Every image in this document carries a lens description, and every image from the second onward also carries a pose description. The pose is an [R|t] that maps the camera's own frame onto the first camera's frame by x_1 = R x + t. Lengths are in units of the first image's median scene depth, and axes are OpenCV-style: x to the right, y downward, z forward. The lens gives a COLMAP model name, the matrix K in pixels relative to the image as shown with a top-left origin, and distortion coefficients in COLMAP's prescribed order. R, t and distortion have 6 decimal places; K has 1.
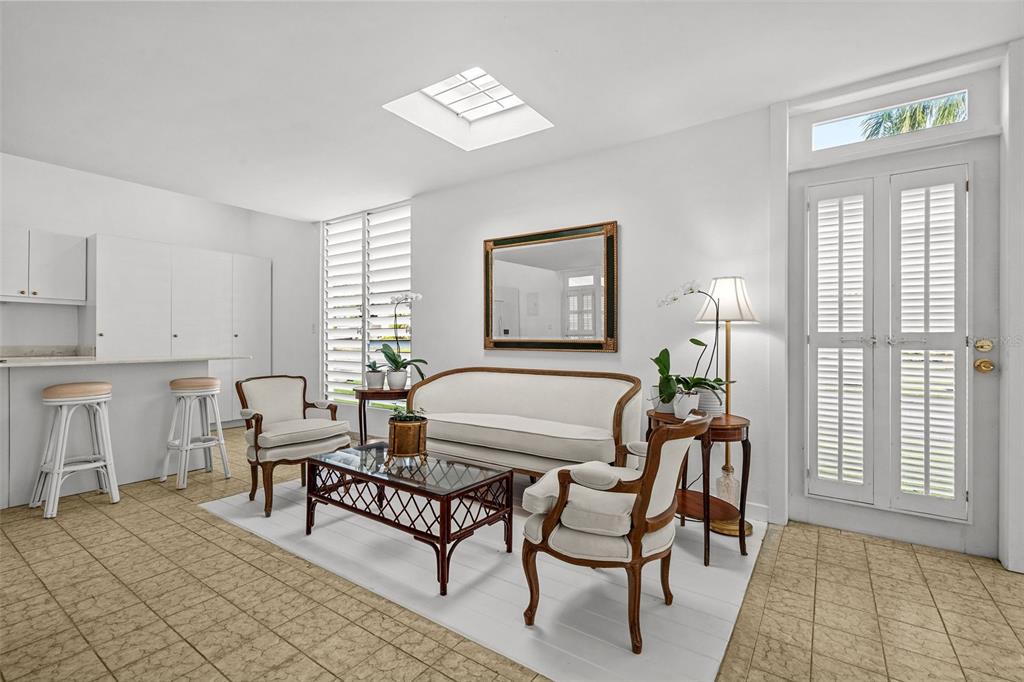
lens RADIAL K [[459.9, 0, 492.0], [0, 459.9, 335.4], [0, 0, 1]] dist [-0.000383, 0.000805]
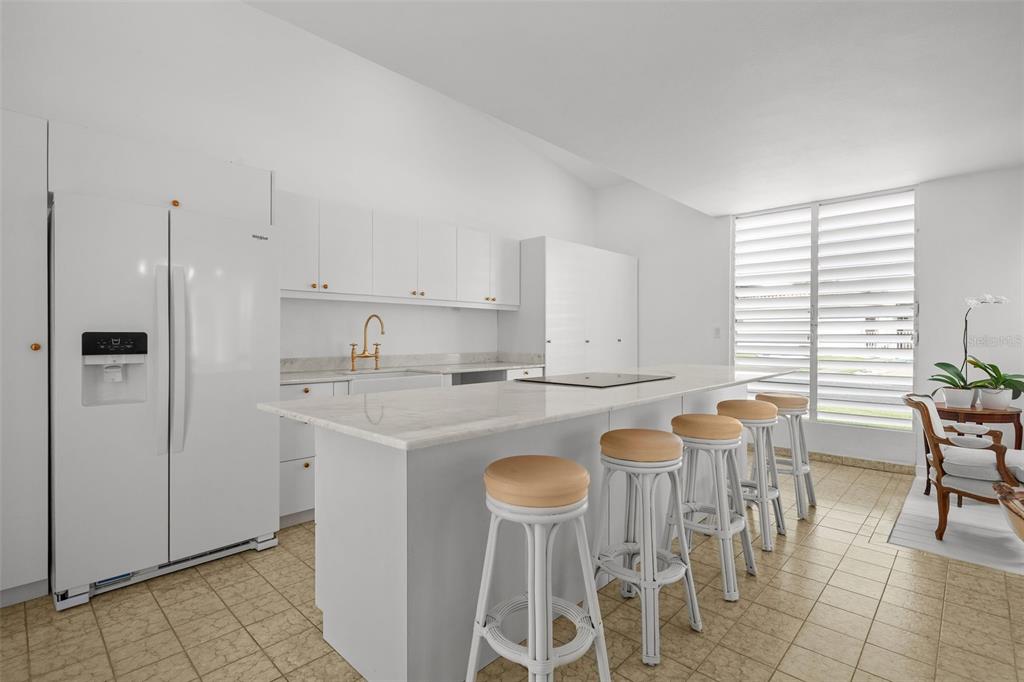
lens RADIAL K [[472.5, 0, 496.7], [0, 472.5, 341.7], [0, 0, 1]] dist [0.000395, 0.000002]
pose [[0.987534, 0.002408, -0.157390, -0.747015], [0.002191, 0.999576, 0.029039, -0.027741], [0.157393, -0.029022, 0.987109, -0.002117]]
